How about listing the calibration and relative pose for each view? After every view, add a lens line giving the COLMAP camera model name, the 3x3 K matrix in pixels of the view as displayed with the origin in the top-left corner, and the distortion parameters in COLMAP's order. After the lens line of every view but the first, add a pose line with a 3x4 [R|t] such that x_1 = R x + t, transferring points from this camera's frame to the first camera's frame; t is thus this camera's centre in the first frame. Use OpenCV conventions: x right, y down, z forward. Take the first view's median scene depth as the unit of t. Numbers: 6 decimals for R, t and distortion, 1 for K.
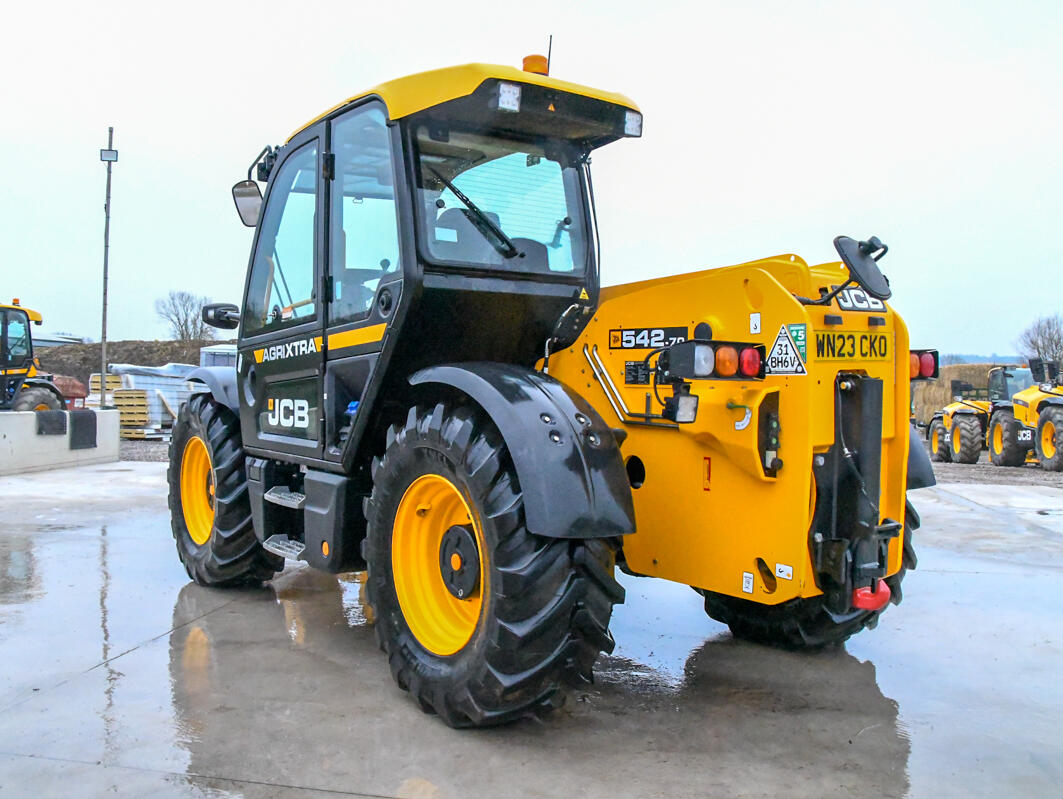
lens RADIAL K [[939.8, 0, 484.6], [0, 939.8, 395.1], [0, 0, 1]] dist [-0.112310, 0.004780]
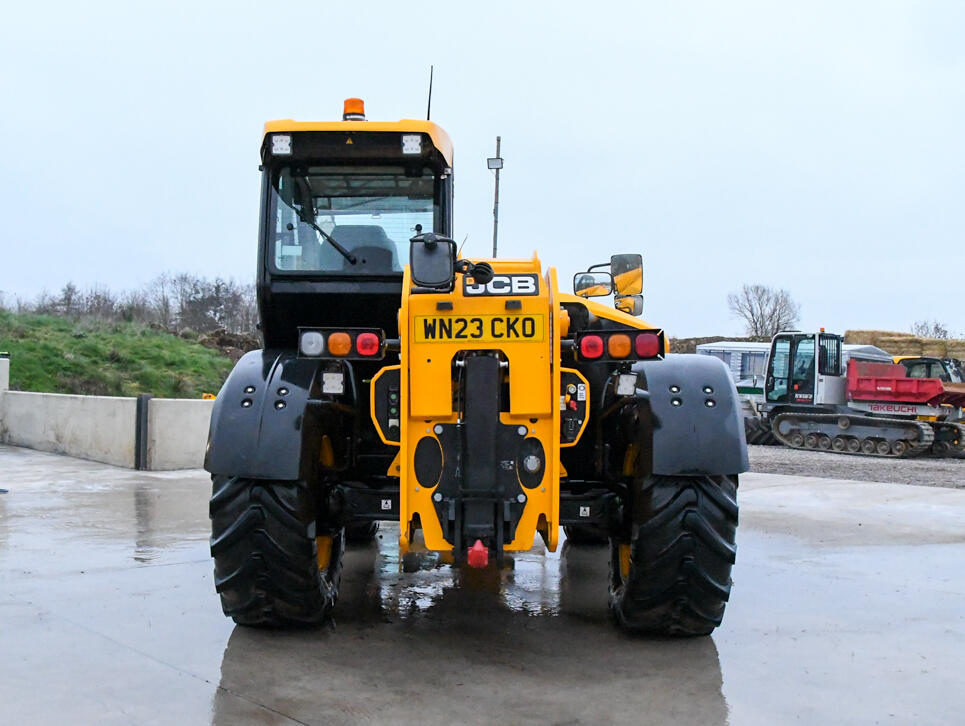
lens RADIAL K [[1058.5, 0, 482.5], [0, 1058.5, 363.0], [0, 0, 1]] dist [-0.138496, -0.000428]
pose [[0.832076, -0.006208, -0.554626, 1.069742], [-0.013051, 0.999441, -0.030767, 0.026941], [0.554507, 0.032839, 0.831531, -0.055107]]
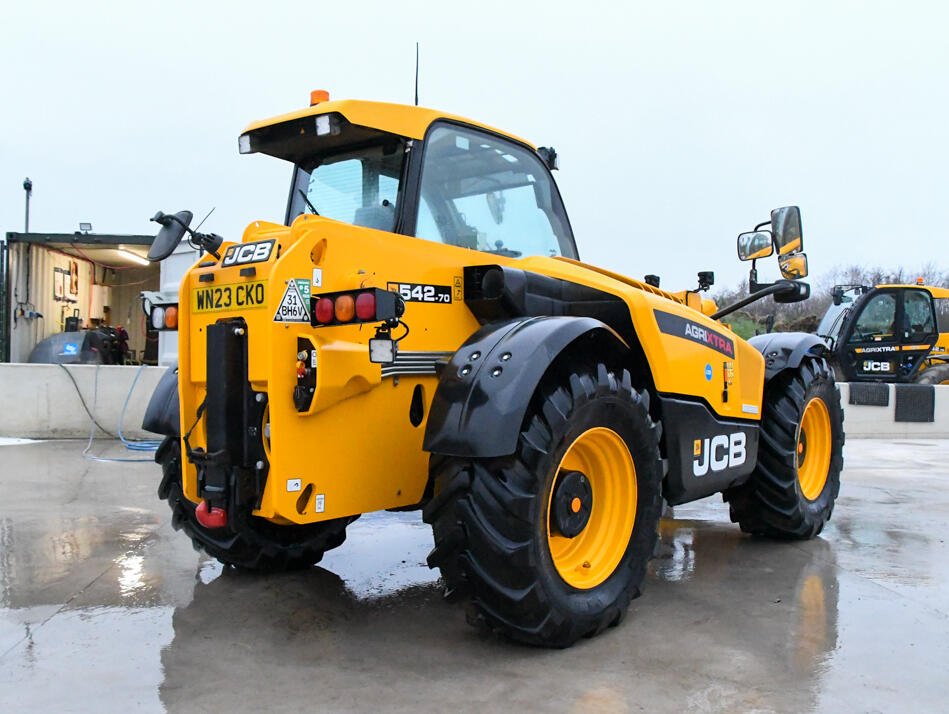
lens RADIAL K [[945.8, 0, 476.0], [0, 945.8, 372.5], [0, 0, 1]] dist [-0.130871, -0.000592]
pose [[0.291557, 0.008101, -0.956519, 1.544570], [-0.016031, 0.999865, 0.003582, 0.030244], [0.956419, 0.014290, 0.291647, 0.921116]]
